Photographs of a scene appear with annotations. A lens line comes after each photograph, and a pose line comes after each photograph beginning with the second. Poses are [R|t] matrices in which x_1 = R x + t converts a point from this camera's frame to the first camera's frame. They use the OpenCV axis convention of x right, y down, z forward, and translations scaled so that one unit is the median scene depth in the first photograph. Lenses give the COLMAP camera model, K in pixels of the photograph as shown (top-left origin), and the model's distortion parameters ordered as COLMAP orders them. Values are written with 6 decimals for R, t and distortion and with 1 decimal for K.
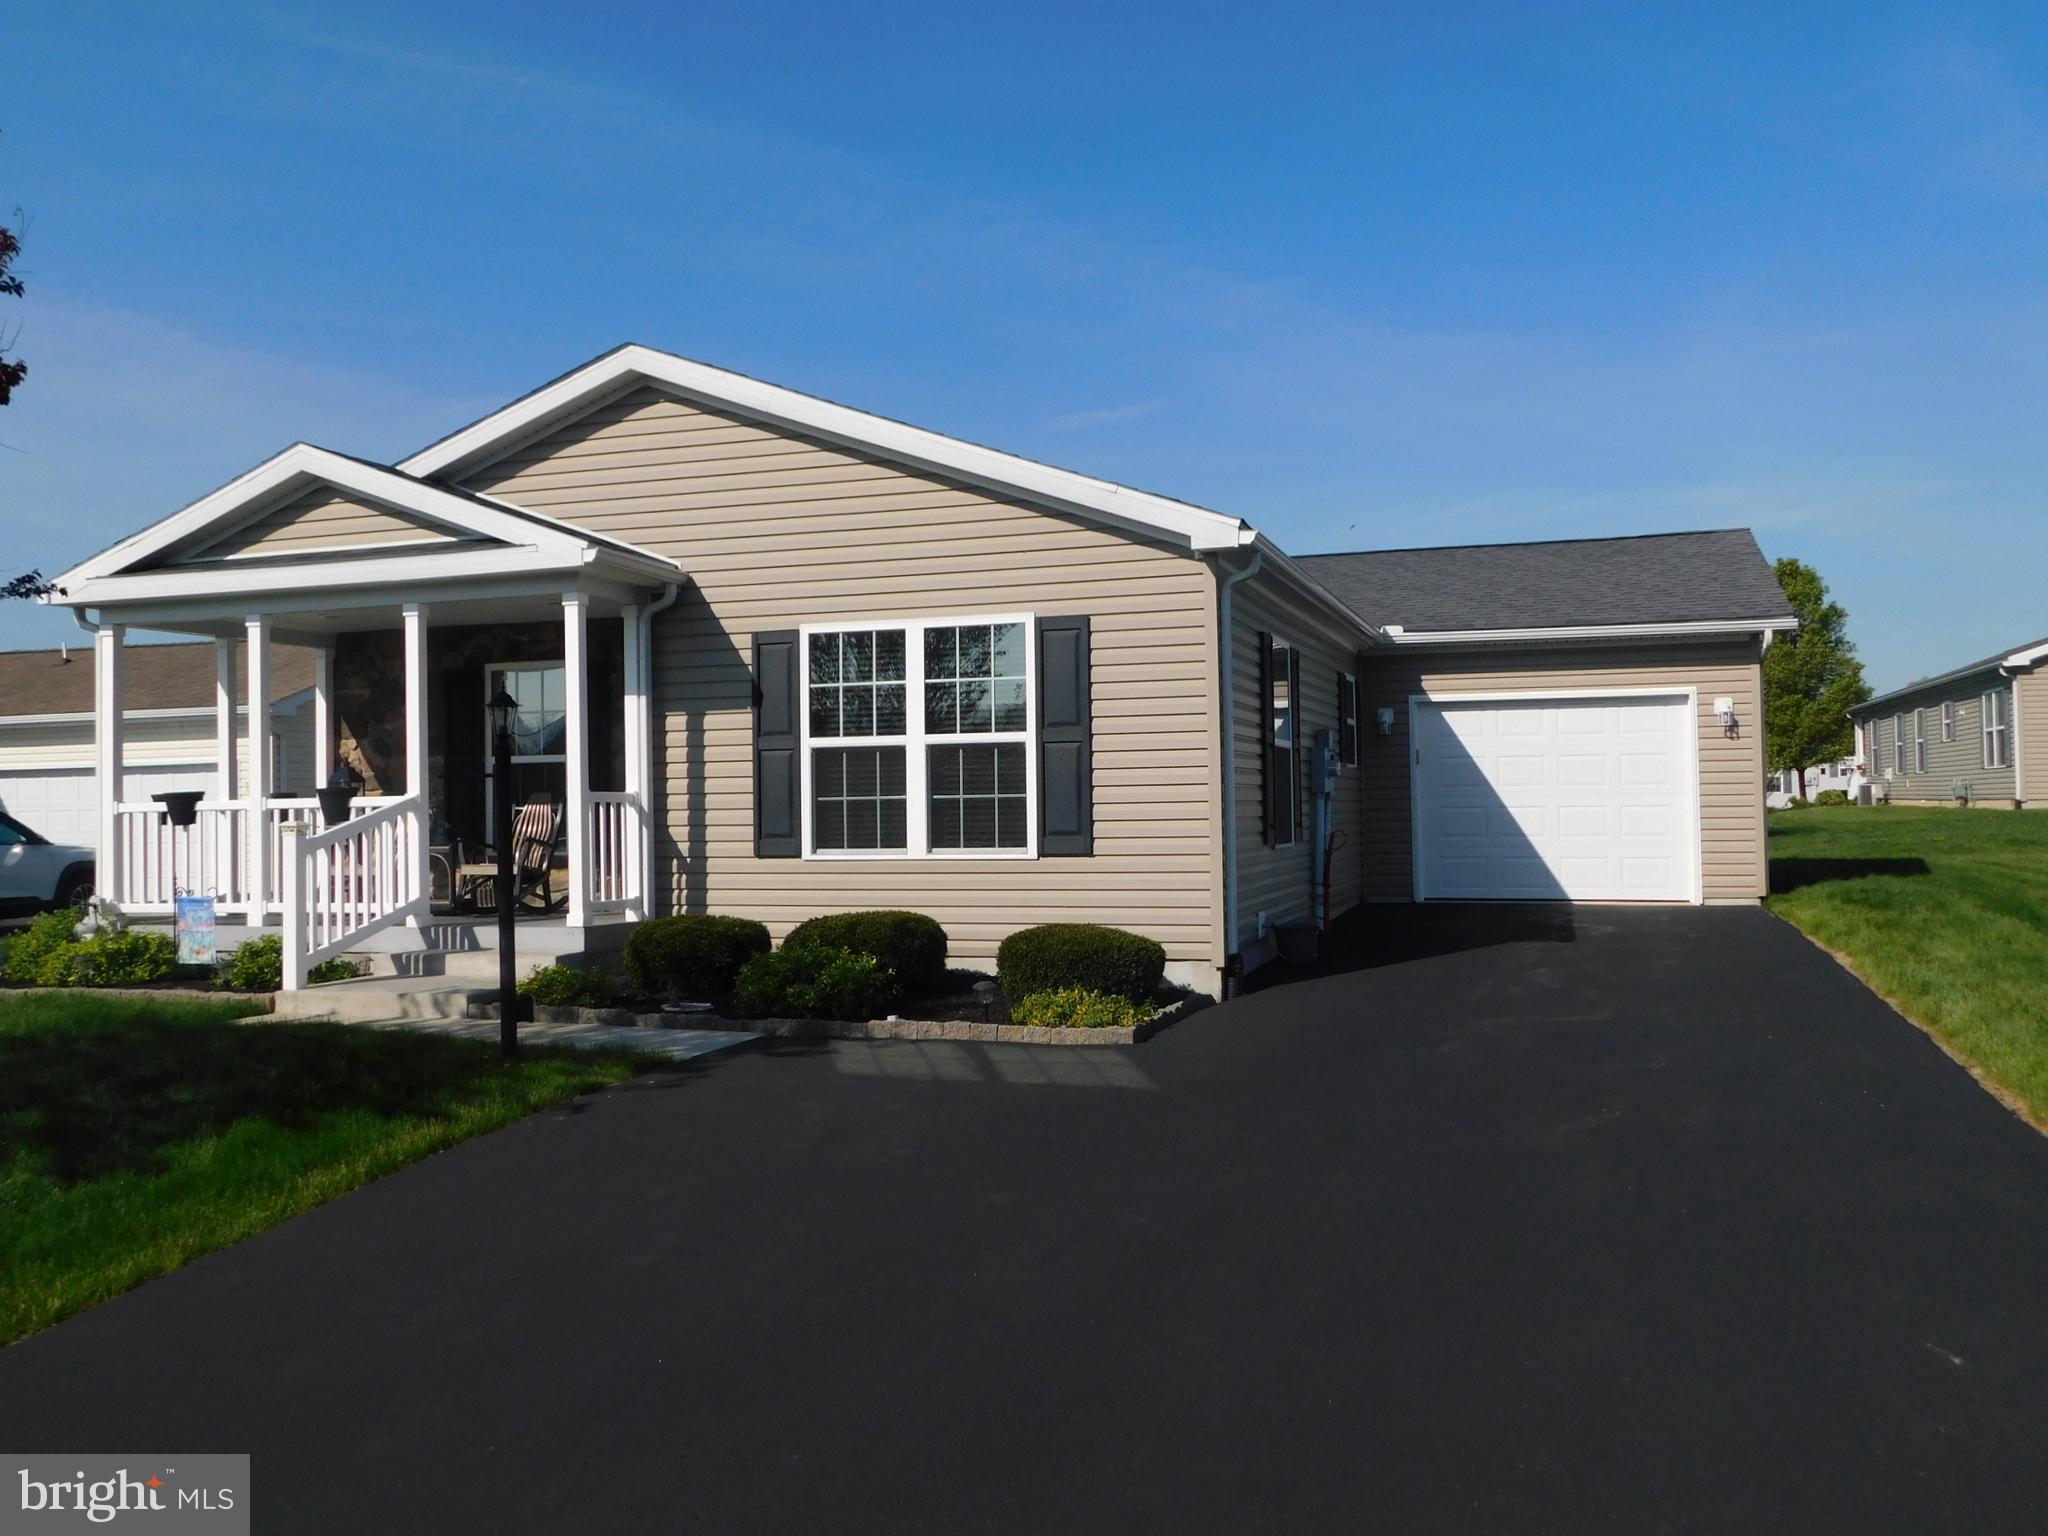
lens RADIAL K [[1671.9, 0, 1019.0], [0, 1671.9, 765.6], [0, 0, 1]] dist [0.011379, -0.005684]
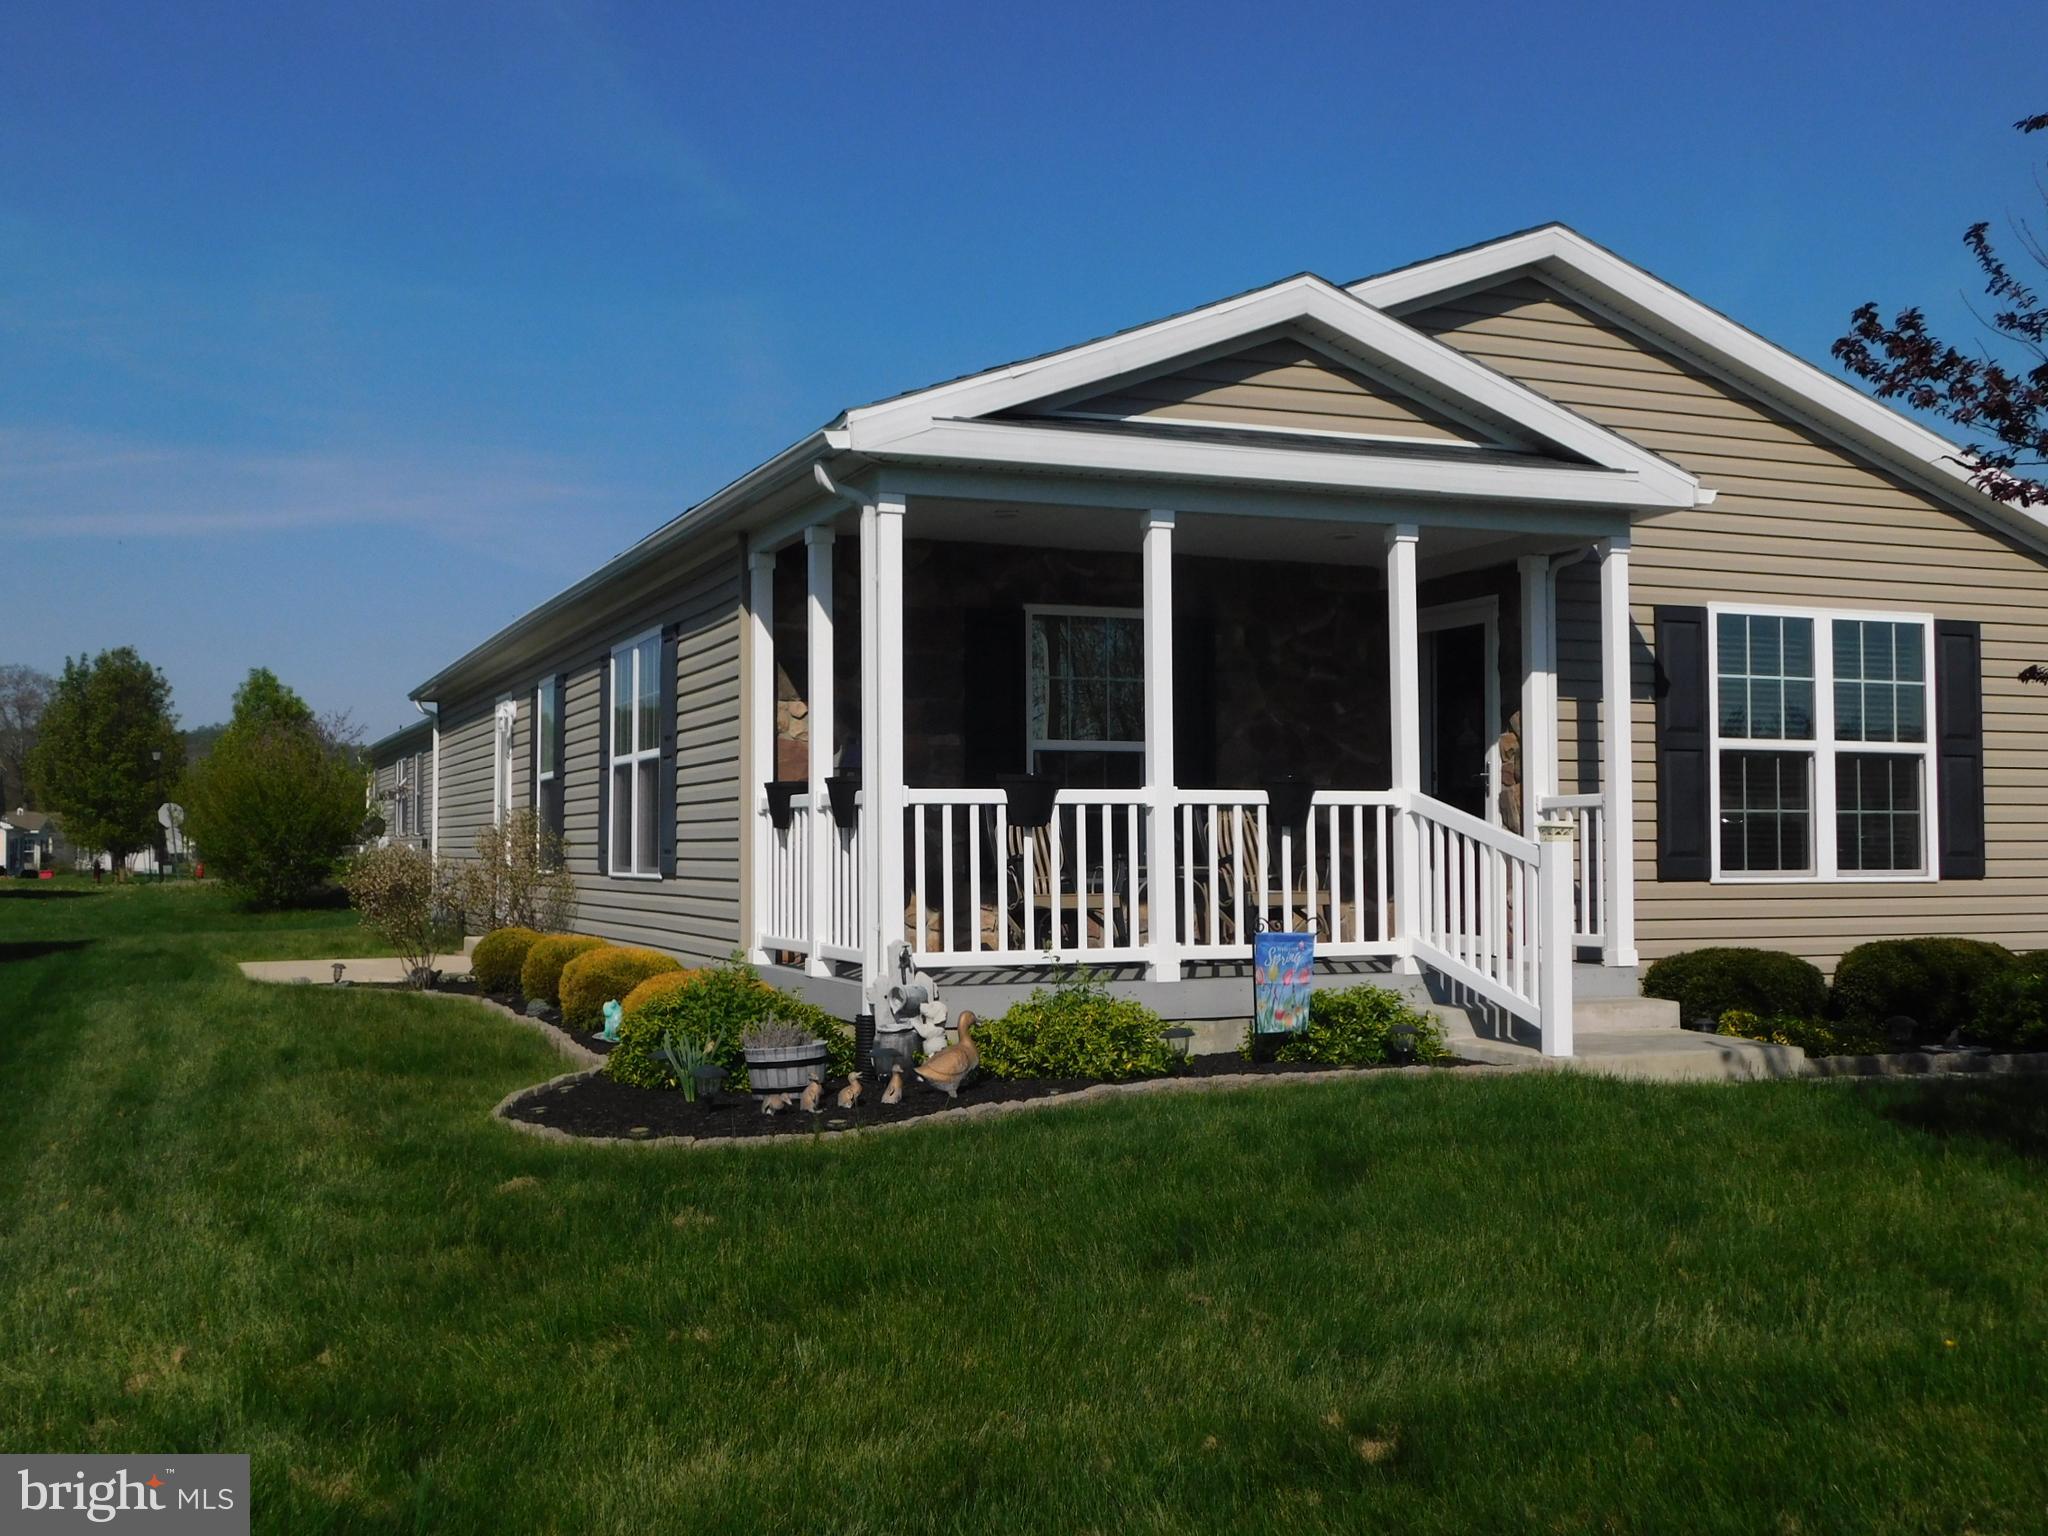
lens RADIAL K [[2125.3, 0, 1027.9], [0, 2125.3, 769.5], [0, 0, 1]] dist [-0.015947, 0.000000]
pose [[0.770048, 0.038710, 0.636810, -1.039957], [-0.027679, 0.999245, -0.027272, 0.037055], [-0.637385, 0.003374, 0.770538, 0.391508]]
